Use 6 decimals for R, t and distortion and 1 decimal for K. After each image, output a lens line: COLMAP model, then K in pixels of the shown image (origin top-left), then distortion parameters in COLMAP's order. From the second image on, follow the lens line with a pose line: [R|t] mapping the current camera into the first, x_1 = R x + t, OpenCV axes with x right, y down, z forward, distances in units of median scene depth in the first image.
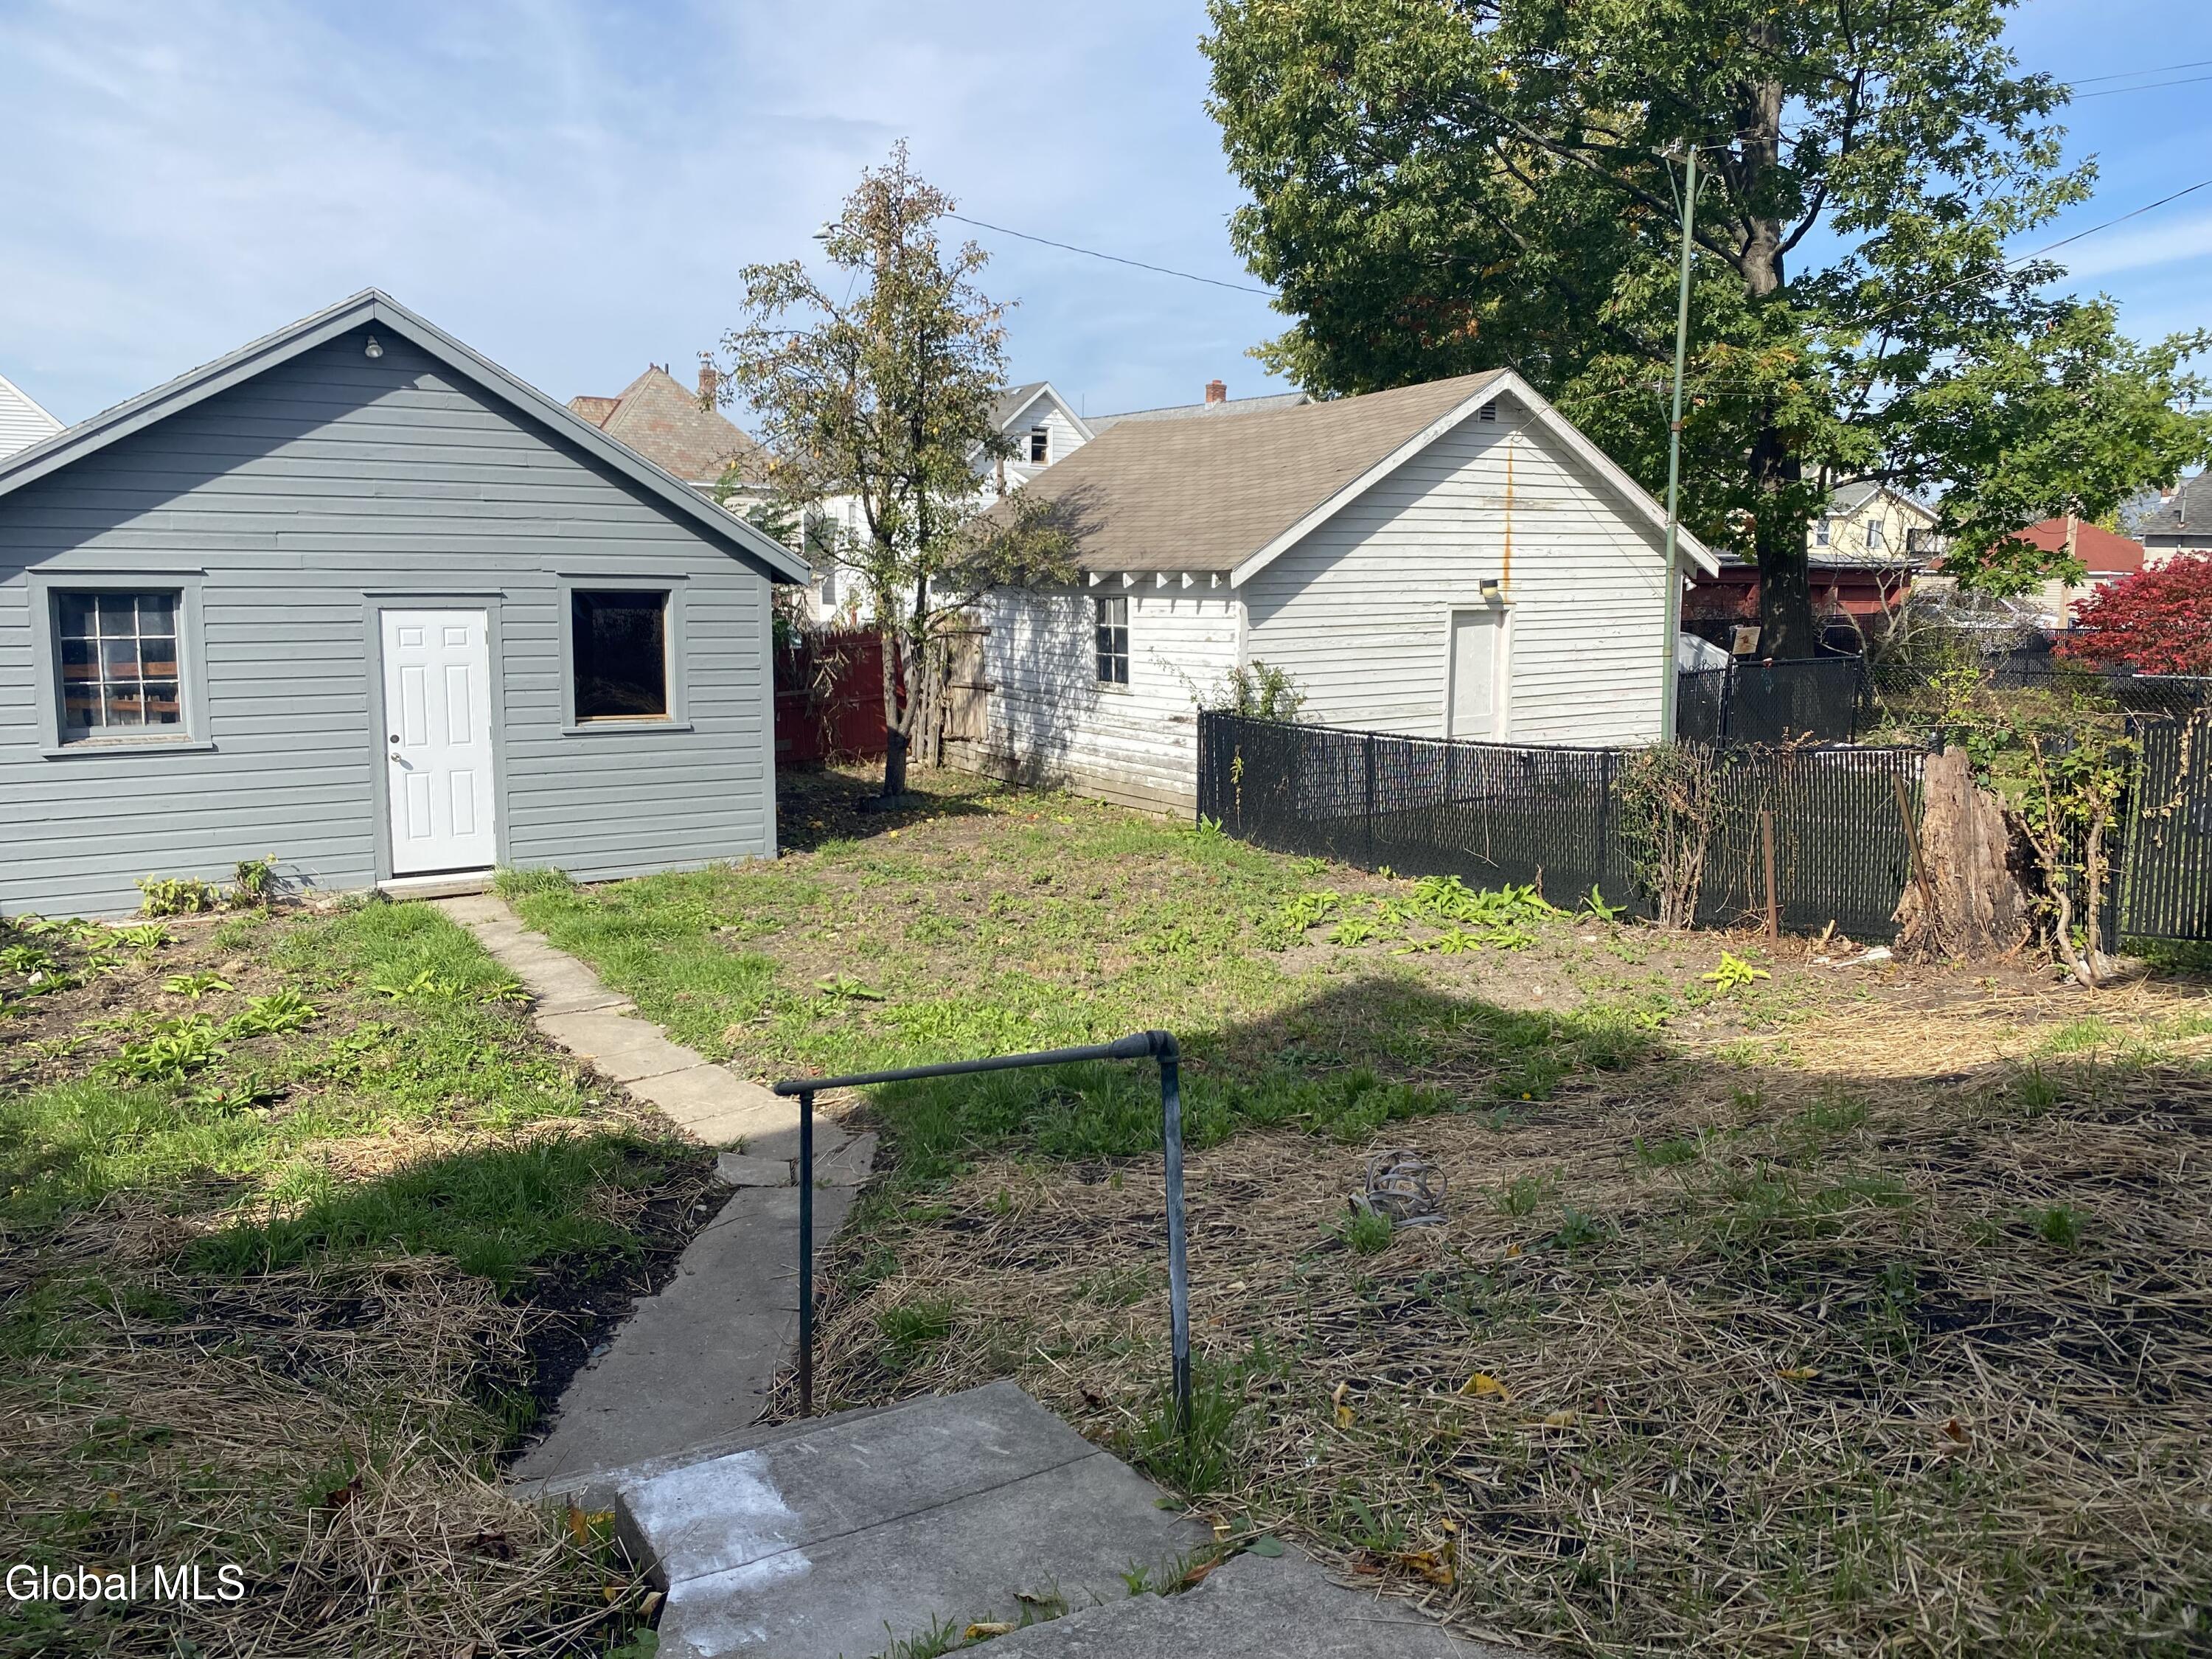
lens RADIAL K [[1681.9, 0, 1098.8], [0, 1681.9, 826.1], [0, 0, 1]] dist [-0.002404, 0.014484]
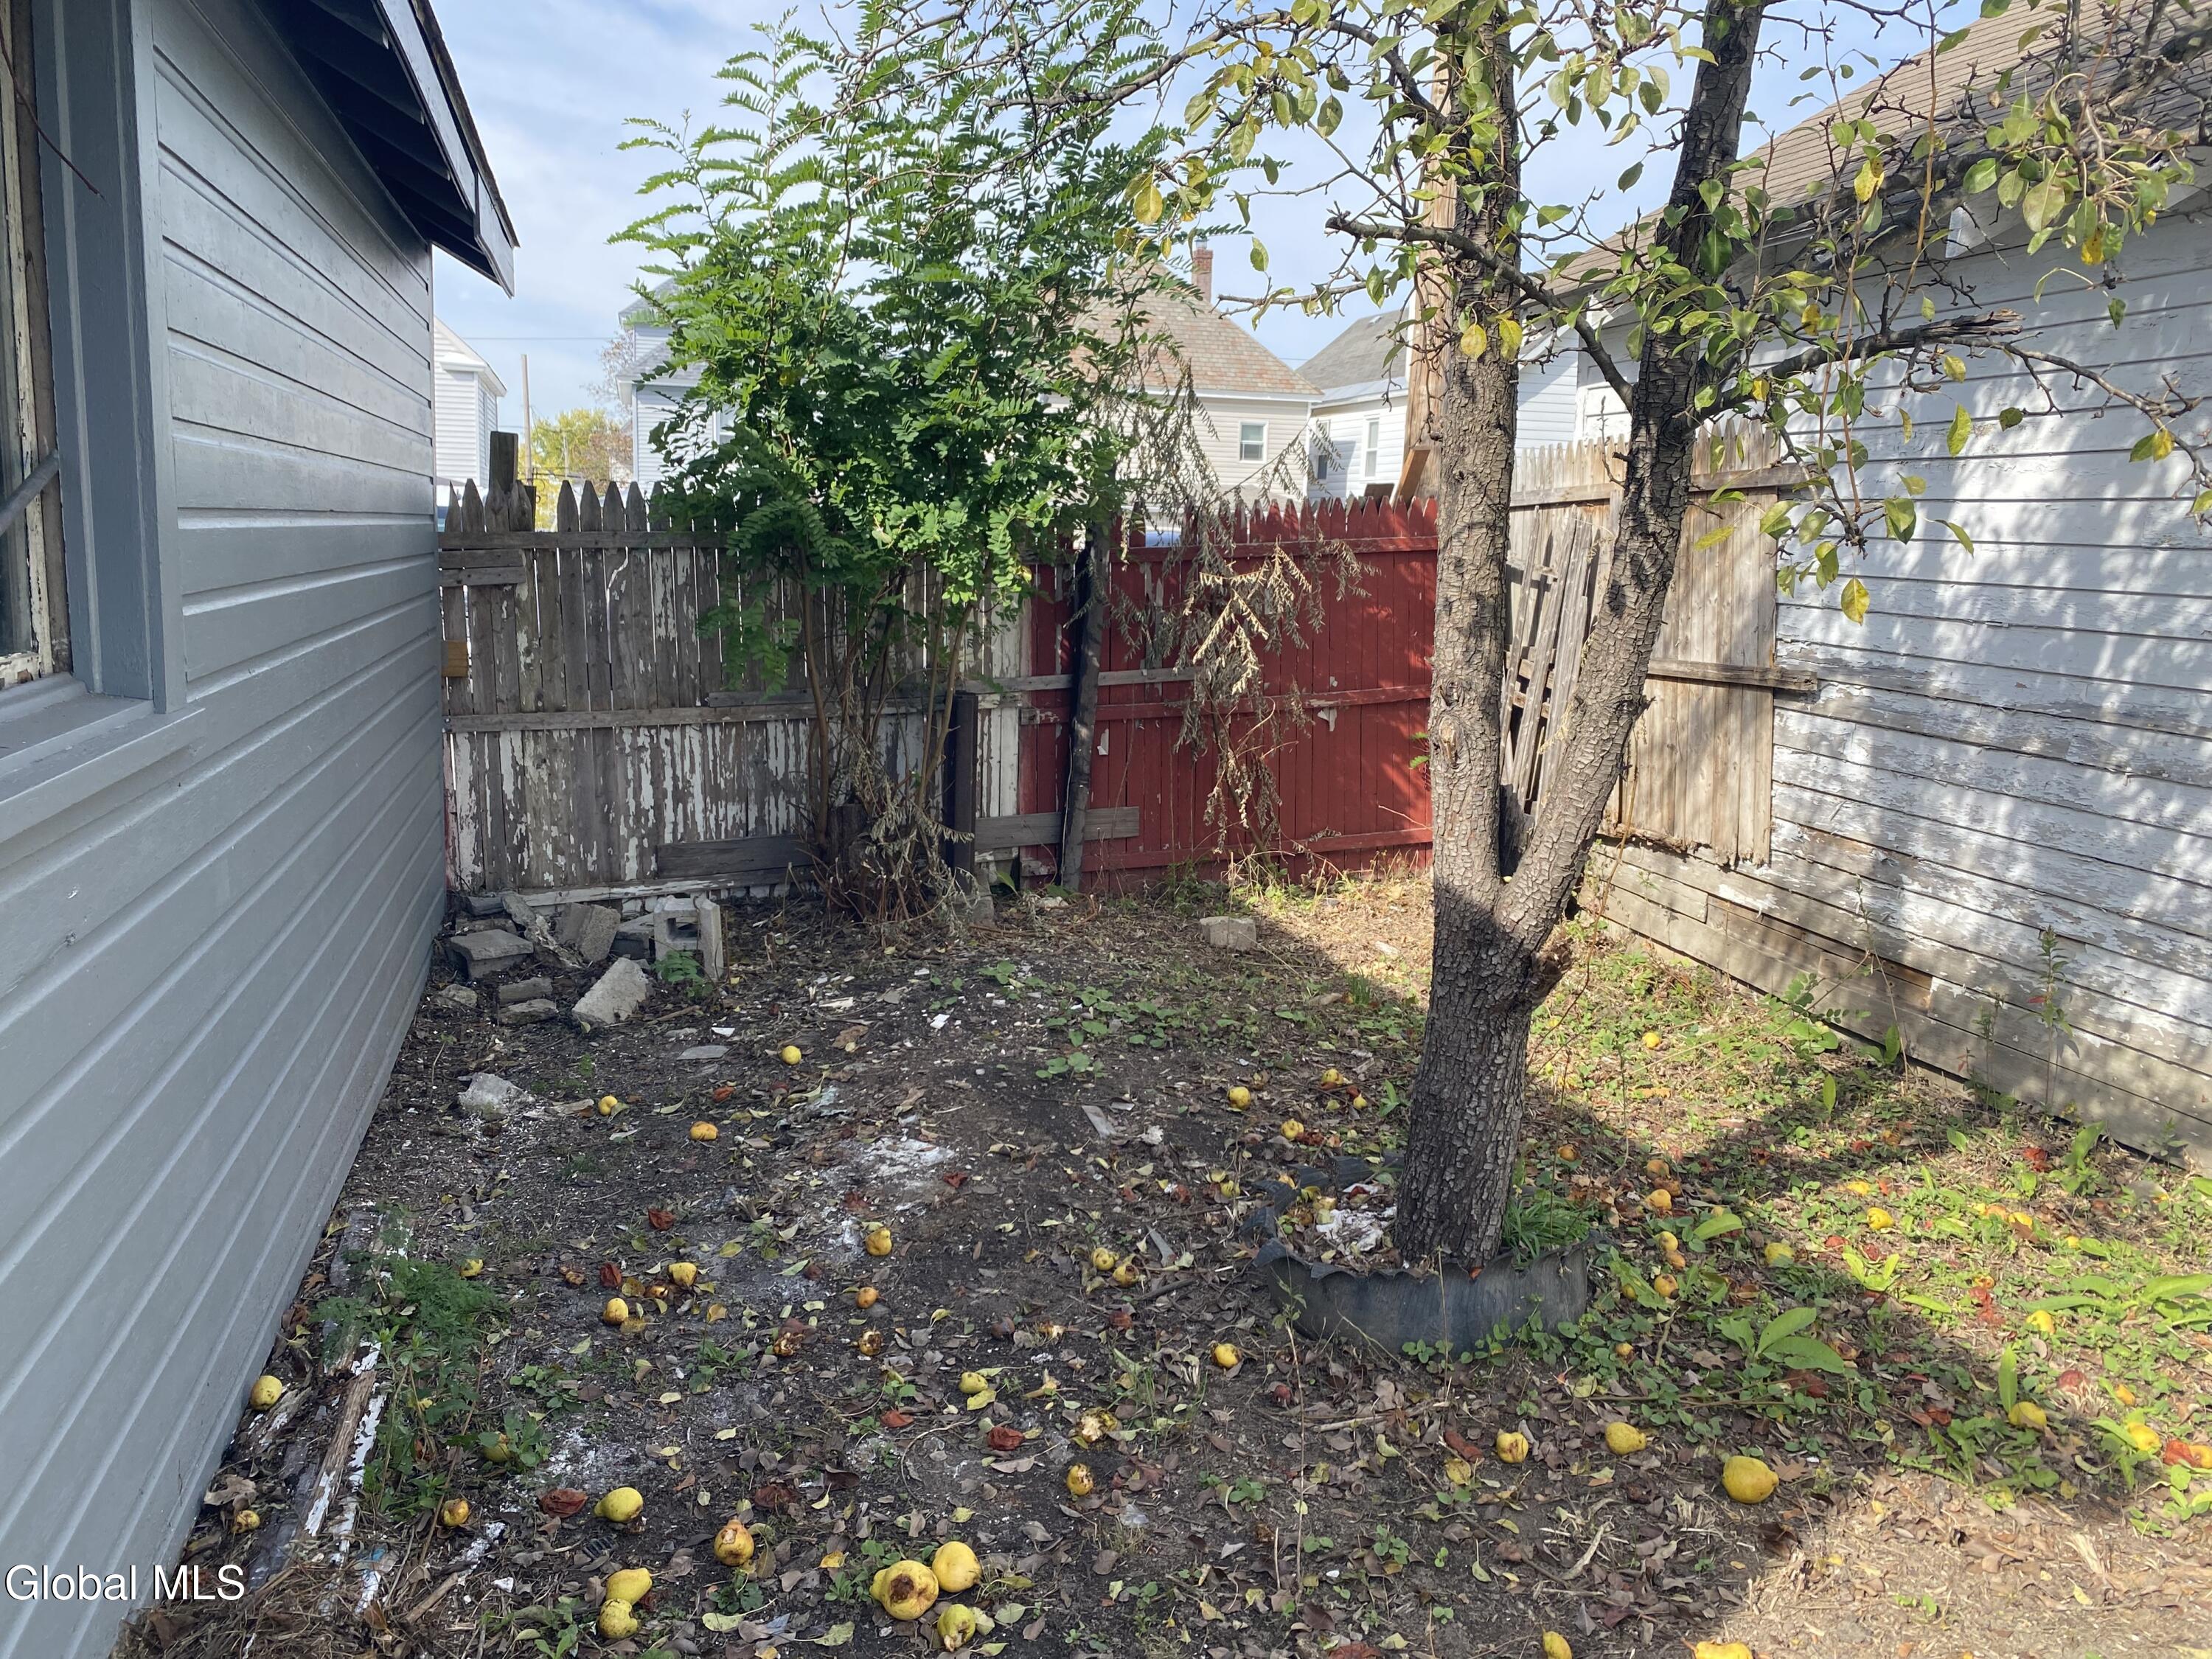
lens RADIAL K [[1681.9, 0, 1078.8], [0, 1681.9, 775.9], [0, 0, 1]] dist [-0.002404, 0.014484]
pose [[0.950826, 0.057229, -0.304394, -0.095519], [-0.061951, 0.998062, -0.005871, -0.060214], [0.303468, 0.024440, 0.952528, 0.721006]]
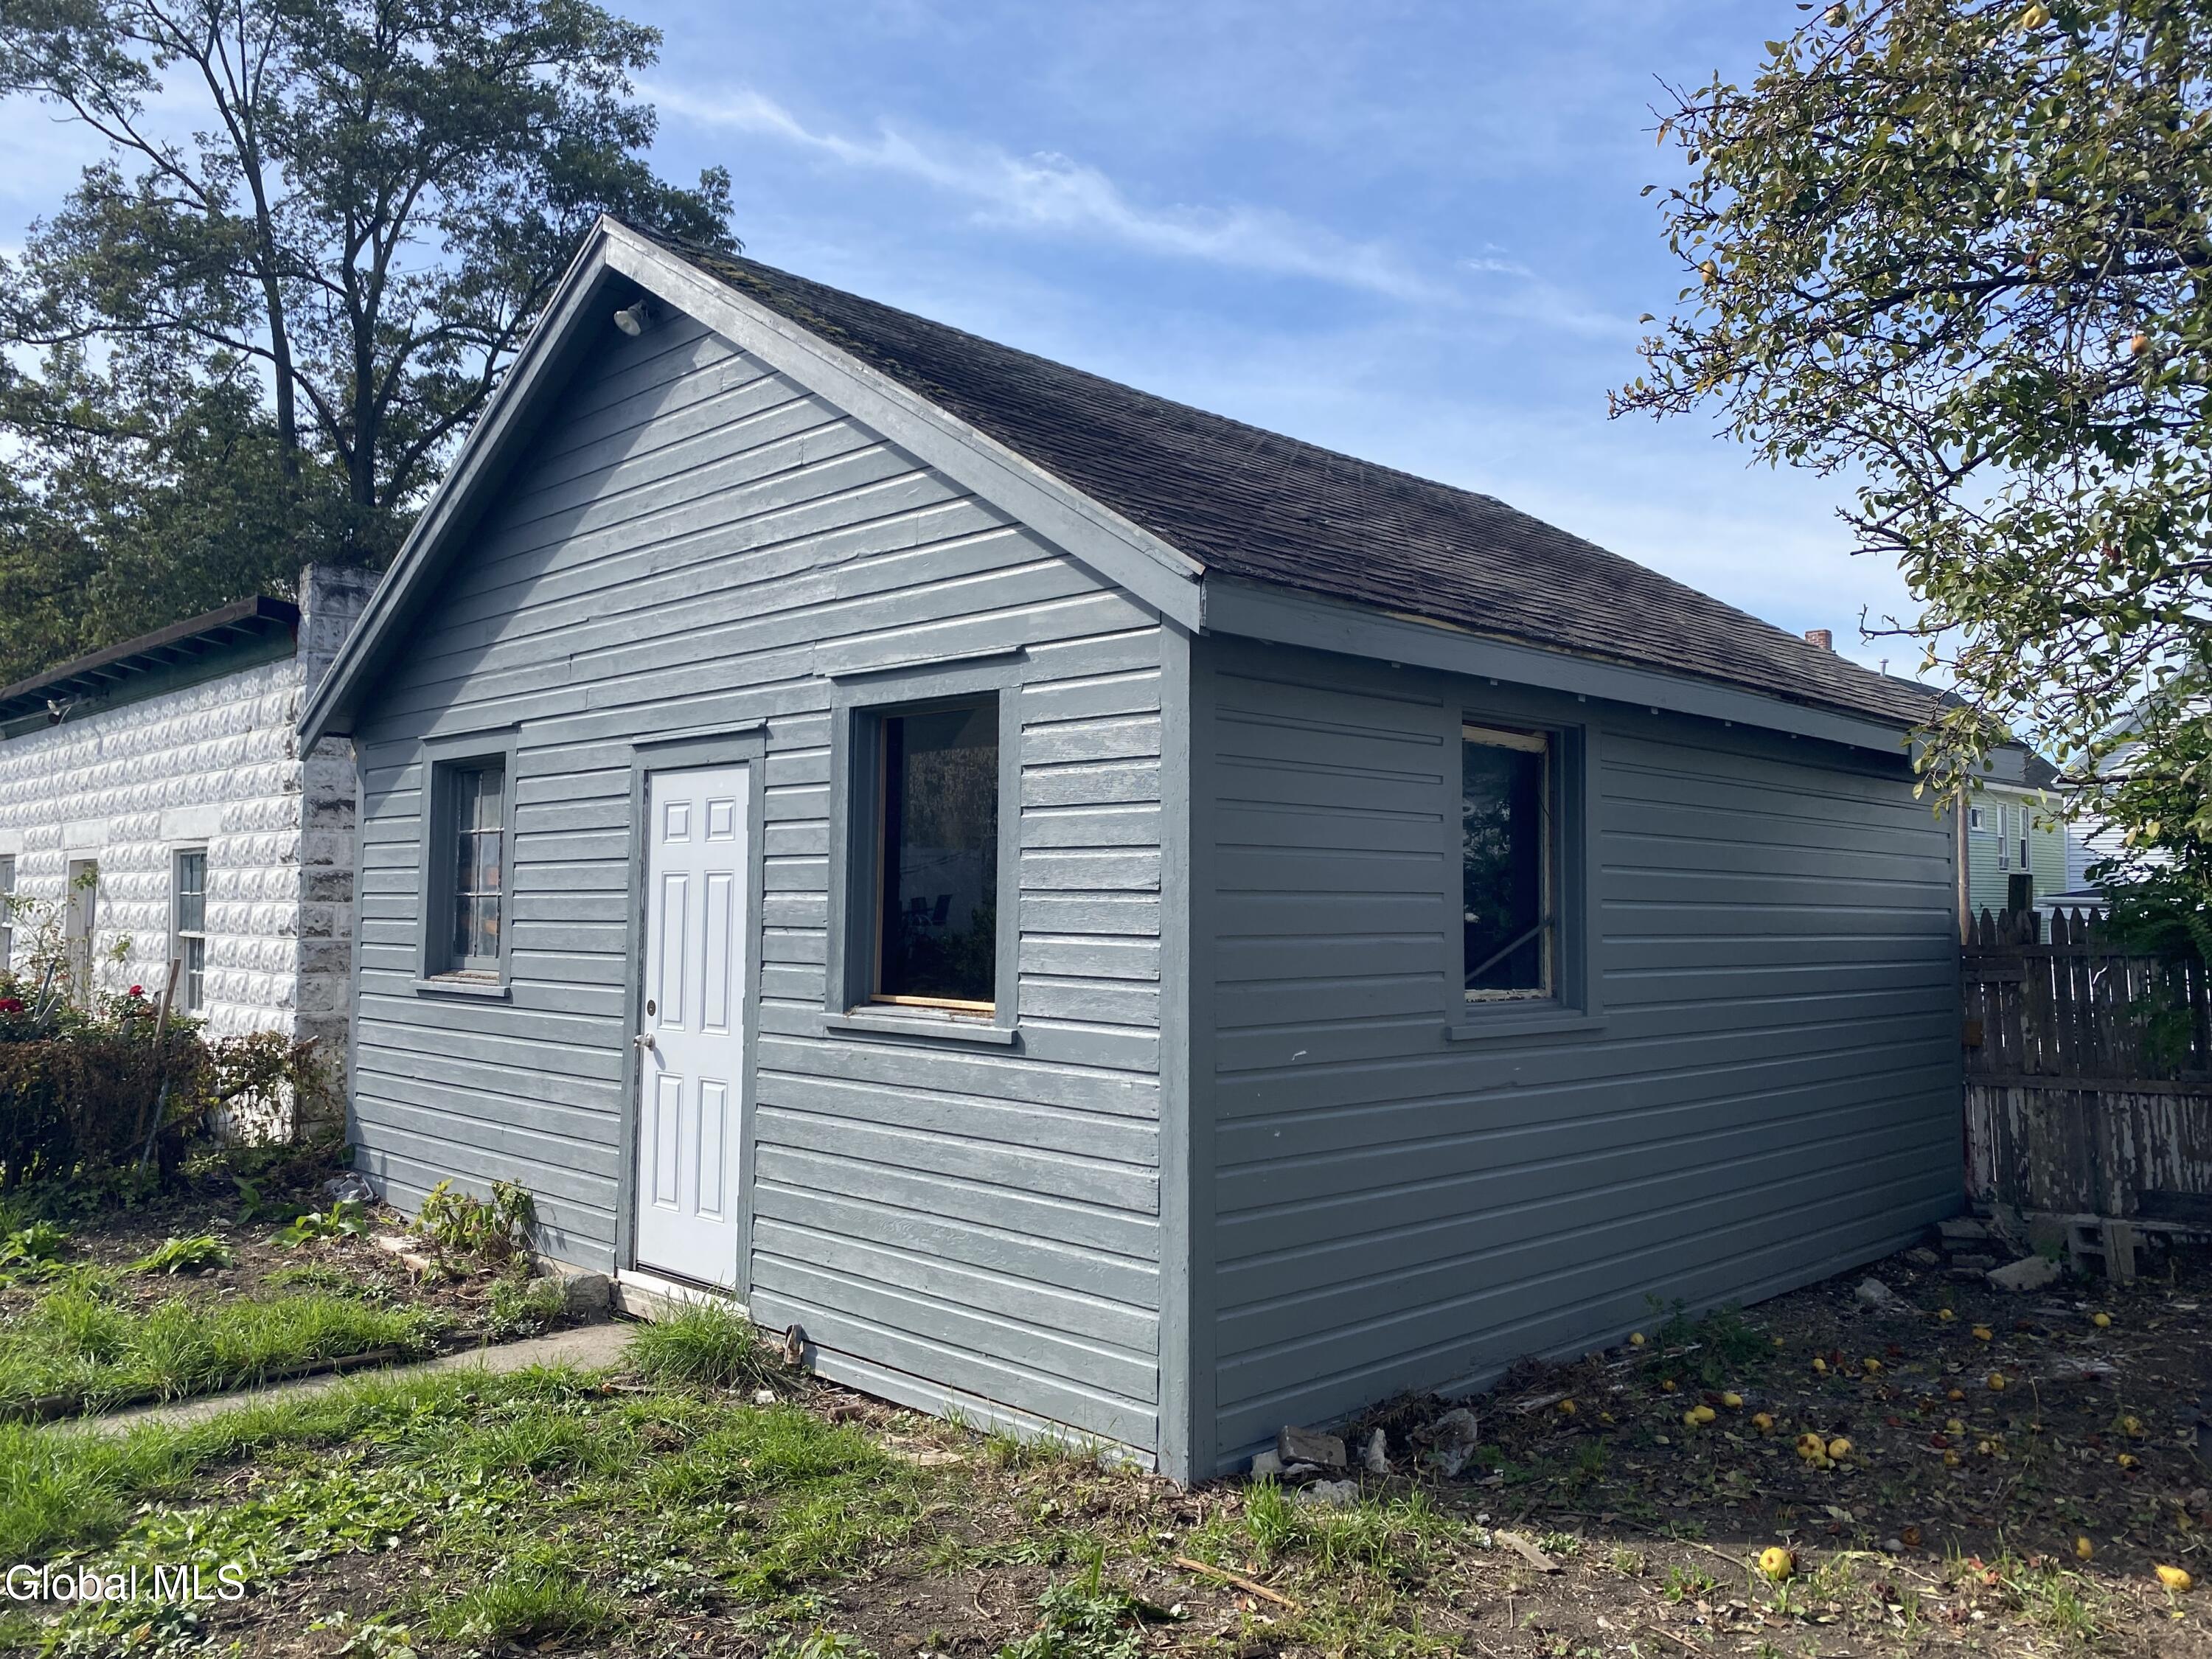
lens RADIAL K [[1681.9, 0, 1106.8], [0, 1681.9, 830.4], [0, 0, 1]] dist [-0.002404, 0.014484]
pose [[0.194824, -0.058633, -0.979084, 0.092888], [-0.156360, 0.983590, -0.090016, -0.053328], [0.968295, 0.170627, 0.182459, 0.669875]]
